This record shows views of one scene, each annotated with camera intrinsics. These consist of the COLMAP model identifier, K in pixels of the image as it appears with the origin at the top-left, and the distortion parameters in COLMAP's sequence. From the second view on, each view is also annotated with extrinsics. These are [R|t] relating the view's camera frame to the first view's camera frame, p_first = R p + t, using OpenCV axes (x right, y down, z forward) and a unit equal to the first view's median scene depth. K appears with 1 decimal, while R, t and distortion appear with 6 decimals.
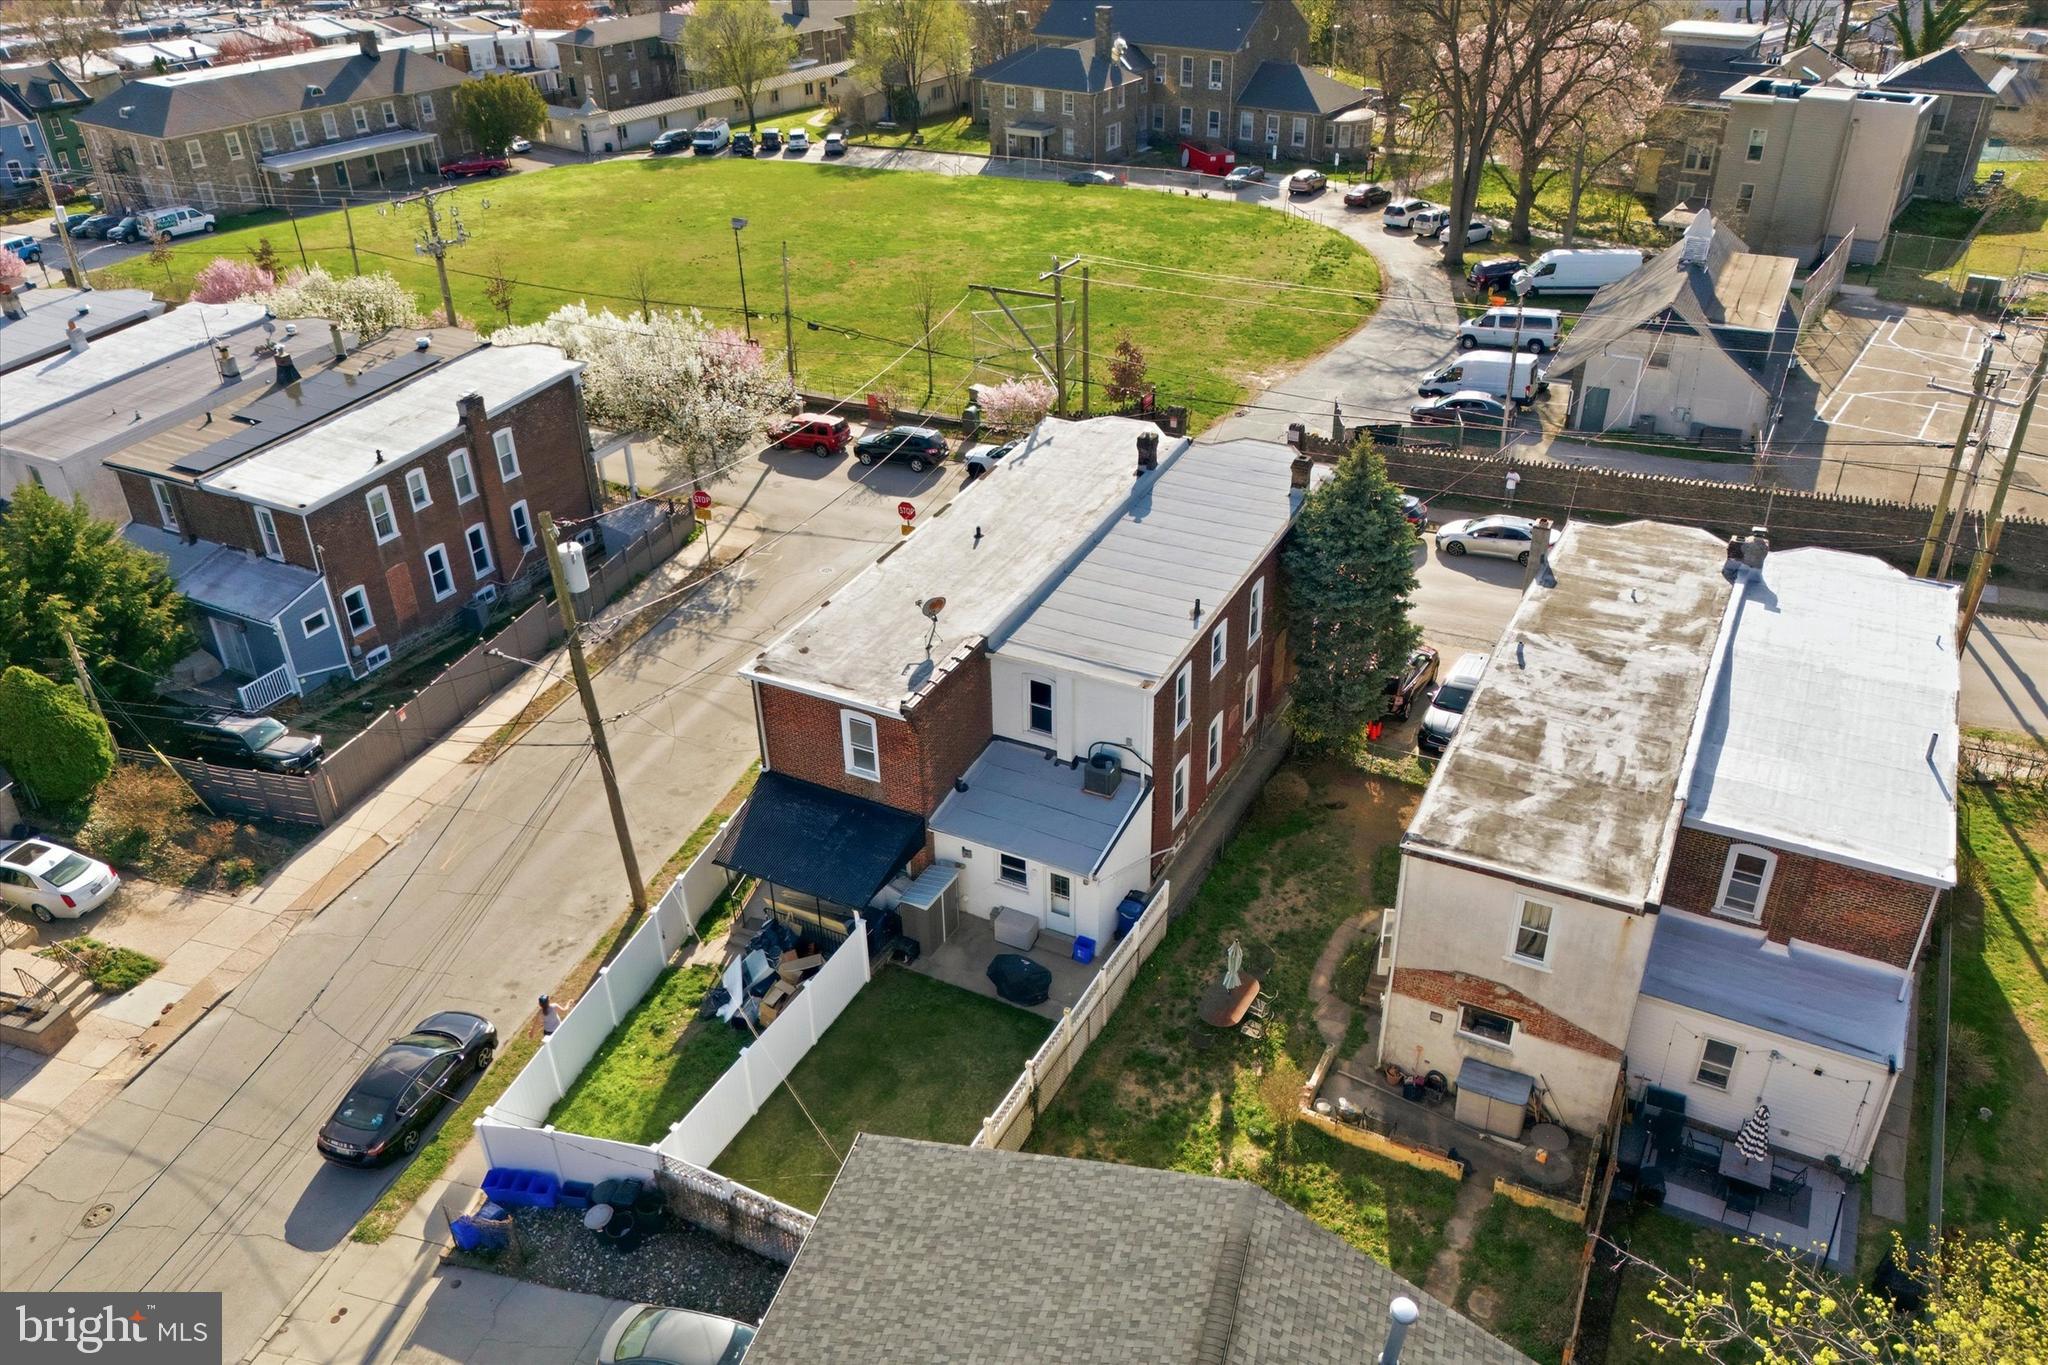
lens RADIAL K [[1519.8, 0, 1009.8], [0, 1519.8, 700.9], [0, 0, 1]] dist [0.067385, -0.071725]
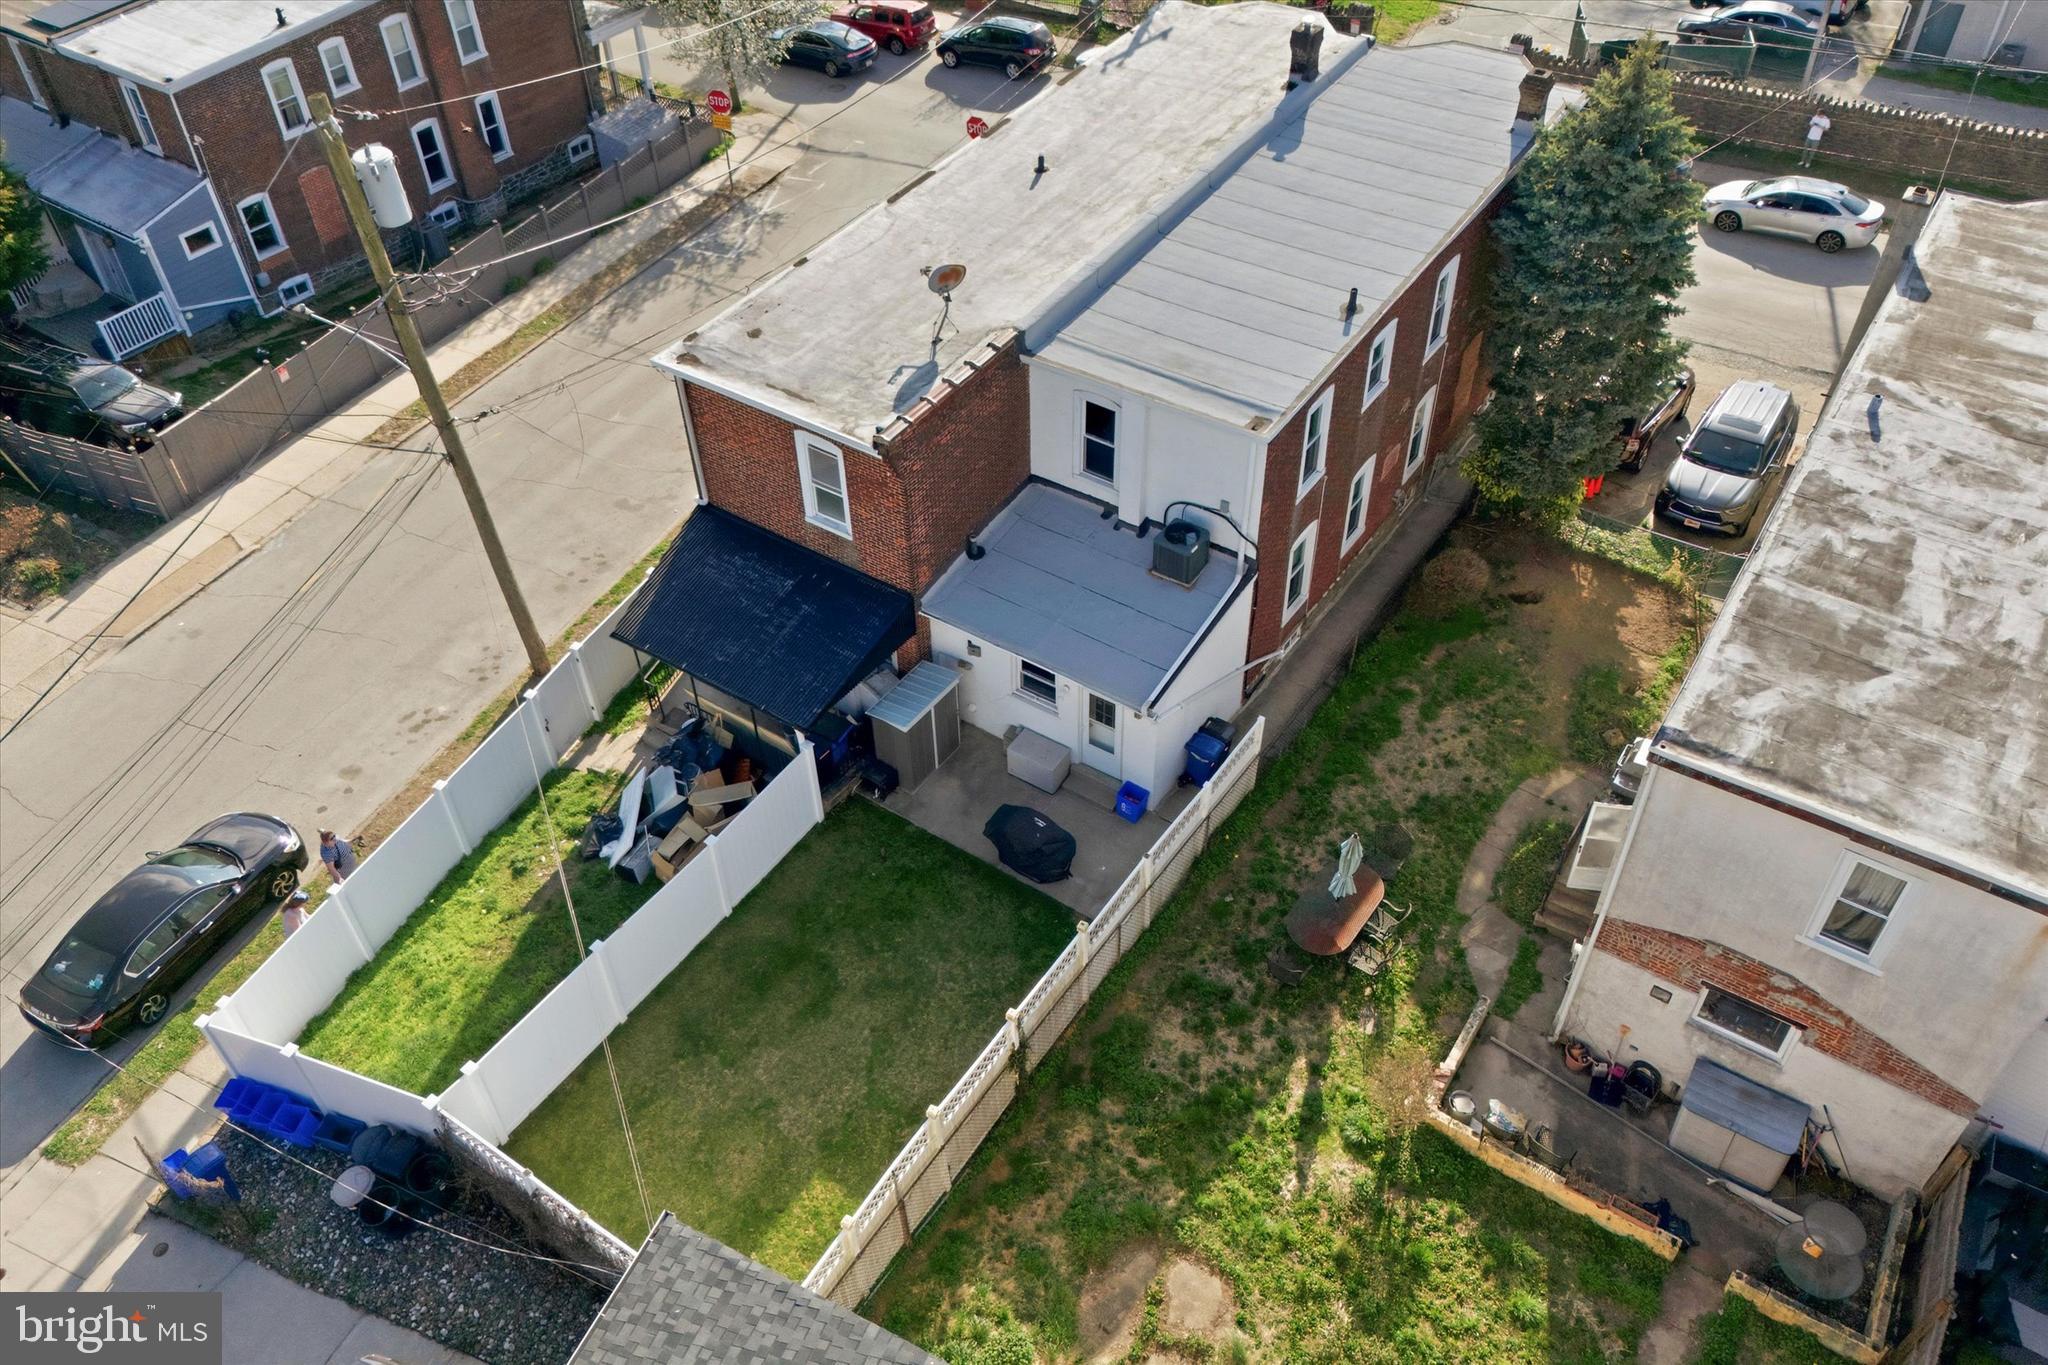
lens RADIAL K [[1519.8, 0, 1011.6], [0, 1519.8, 622.6], [0, 0, 1]] dist [0.067385, -0.071725]
pose [[0.993234, 0.078113, -0.085932, 0.047310], [-0.061260, 0.981066, 0.183730, -0.039686], [0.098657, -0.177223, 0.979213, 0.331423]]
